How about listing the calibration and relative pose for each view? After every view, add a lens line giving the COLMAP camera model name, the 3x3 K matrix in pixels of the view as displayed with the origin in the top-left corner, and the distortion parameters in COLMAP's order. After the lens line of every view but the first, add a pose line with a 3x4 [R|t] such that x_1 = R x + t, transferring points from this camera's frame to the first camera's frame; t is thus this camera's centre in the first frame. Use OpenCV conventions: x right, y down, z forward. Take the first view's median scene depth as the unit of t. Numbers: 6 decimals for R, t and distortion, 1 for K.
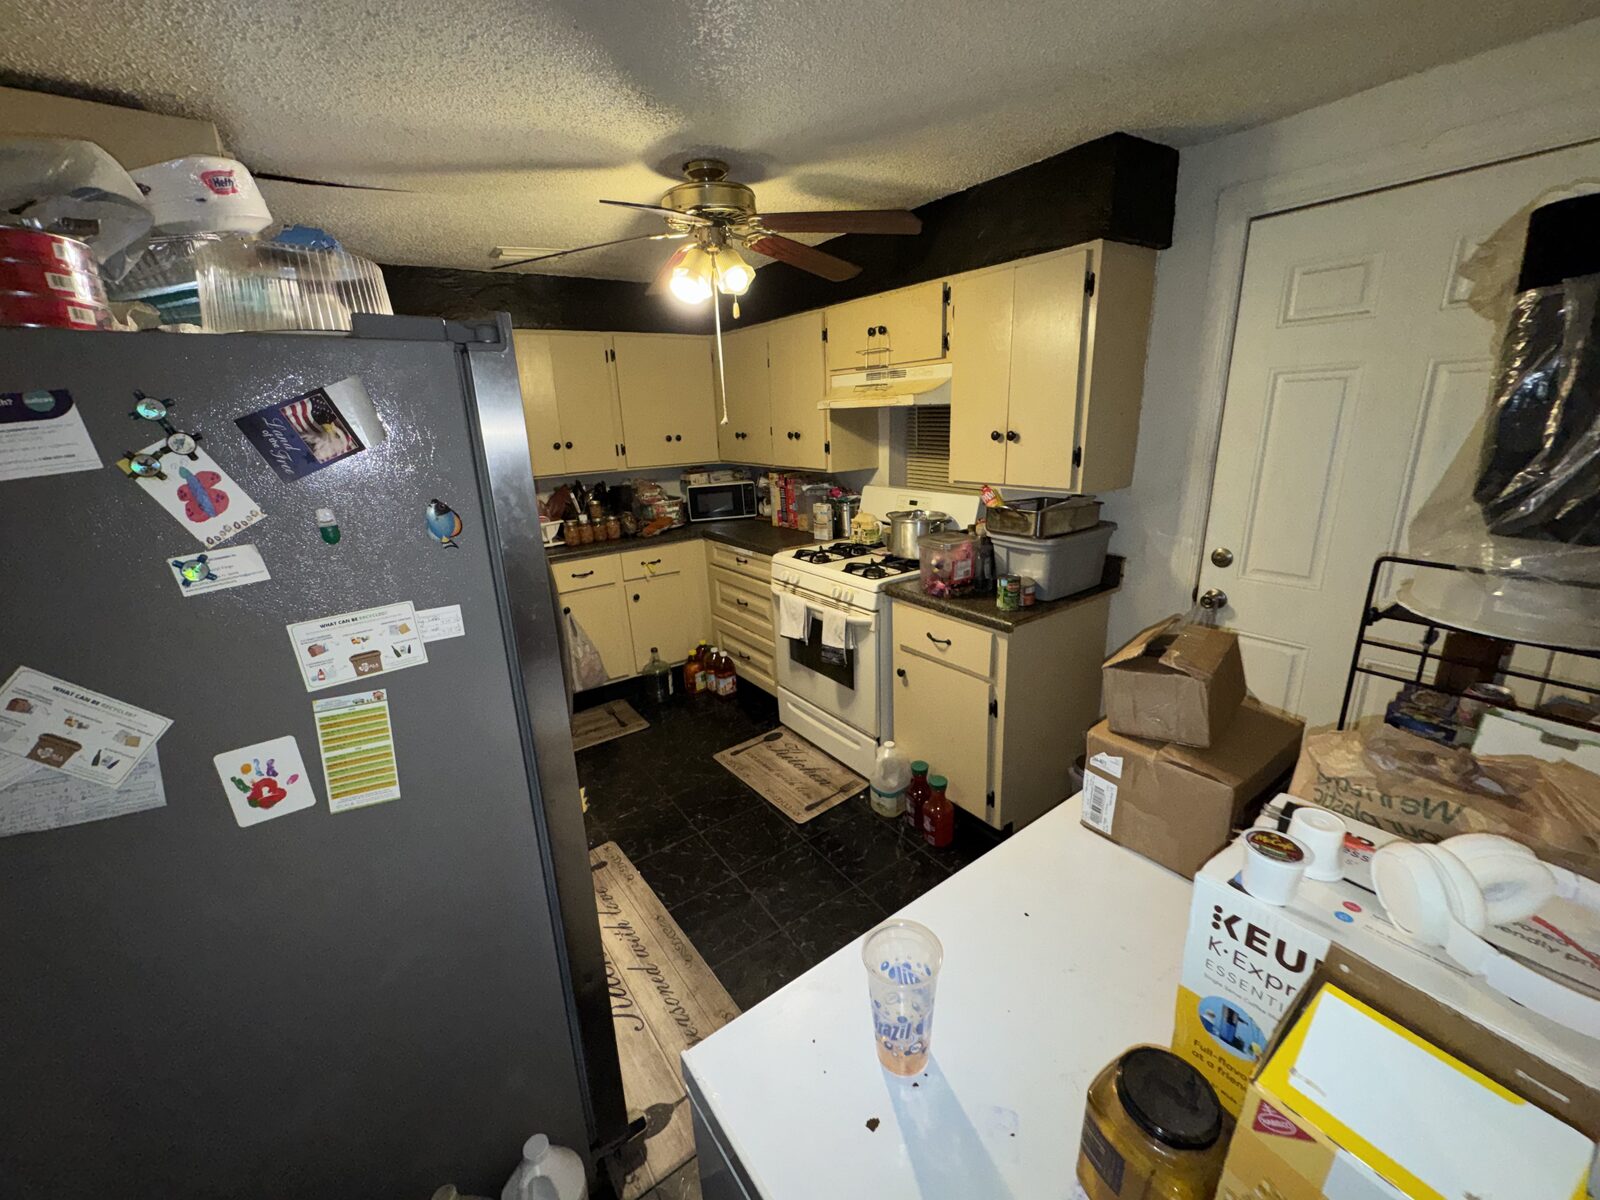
lens RADIAL K [[639.0, 0, 803.4], [0, 639.0, 600.3], [0, 0, 1]] dist [0.000272, -0.000553]
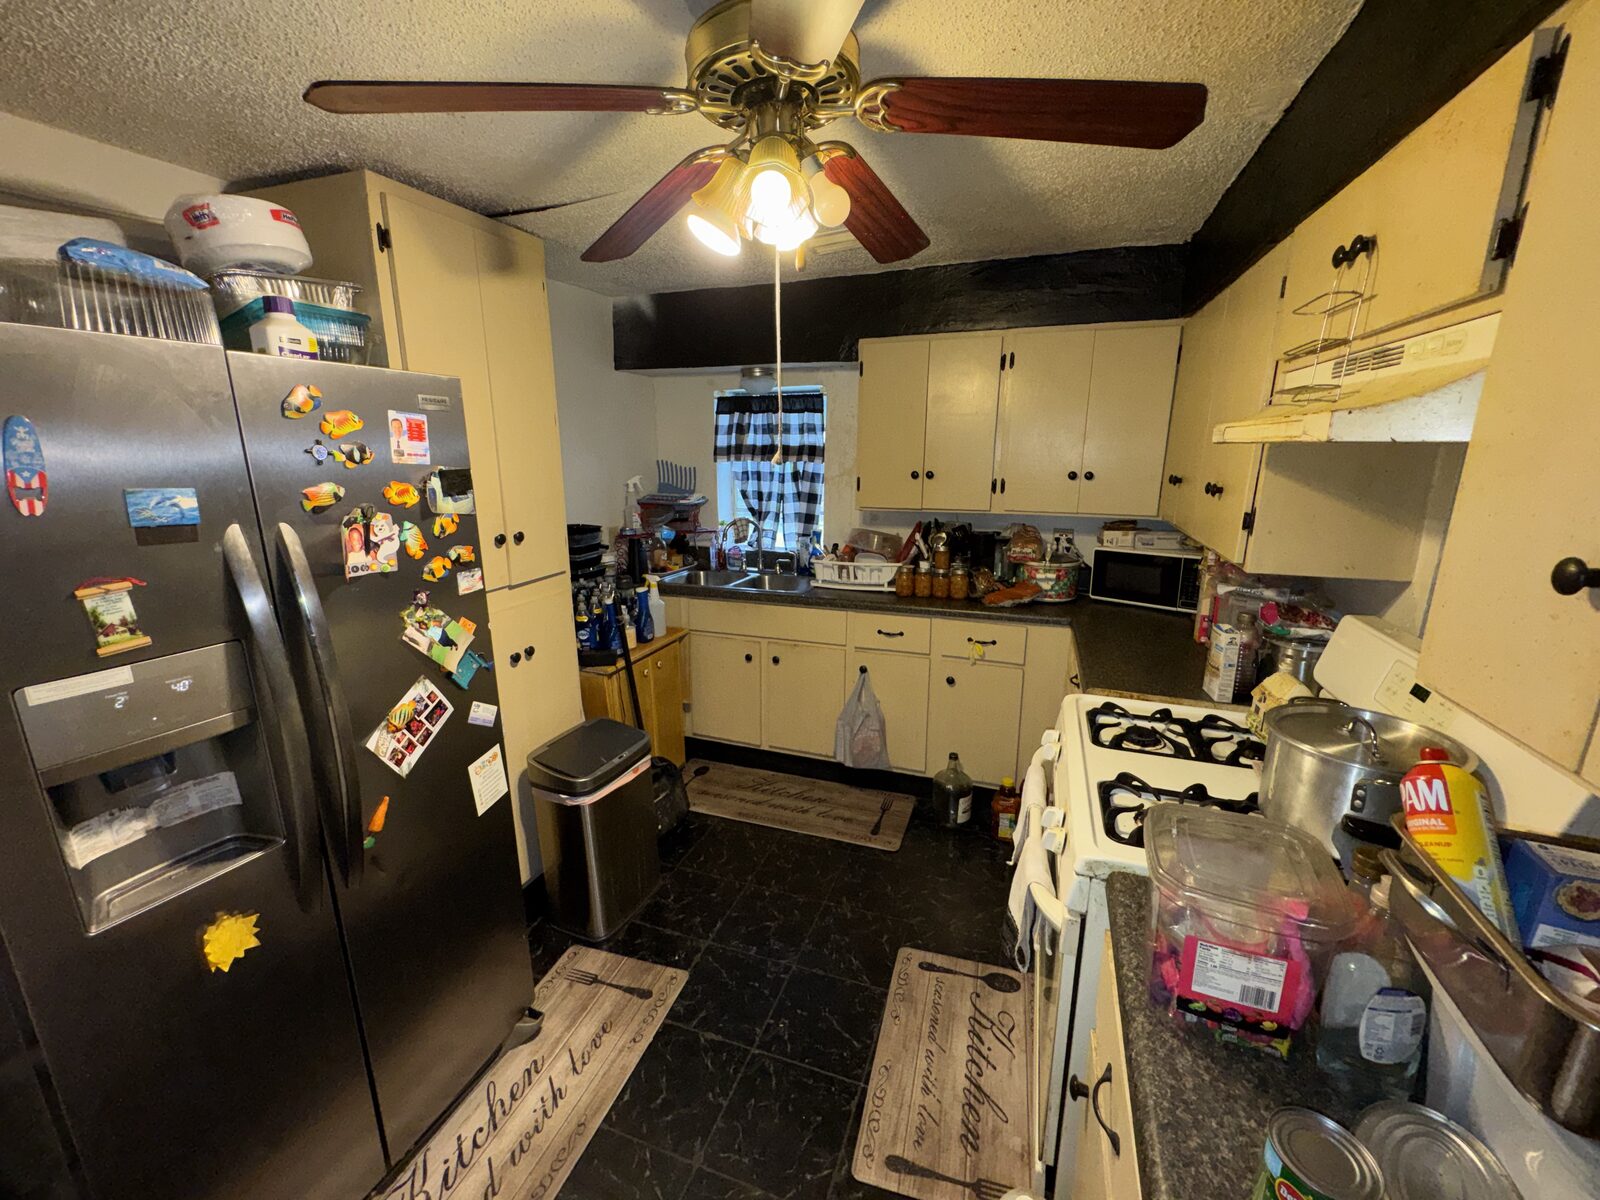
lens RADIAL K [[639.0, 0, 803.6], [0, 639.0, 598.5], [0, 0, 1]] dist [0.000272, -0.000553]
pose [[0.571640, 0.226725, -0.788558, 0.228463], [-0.249774, 0.963537, 0.095968, -0.137940], [0.781563, 0.142102, 0.607426, 0.430169]]
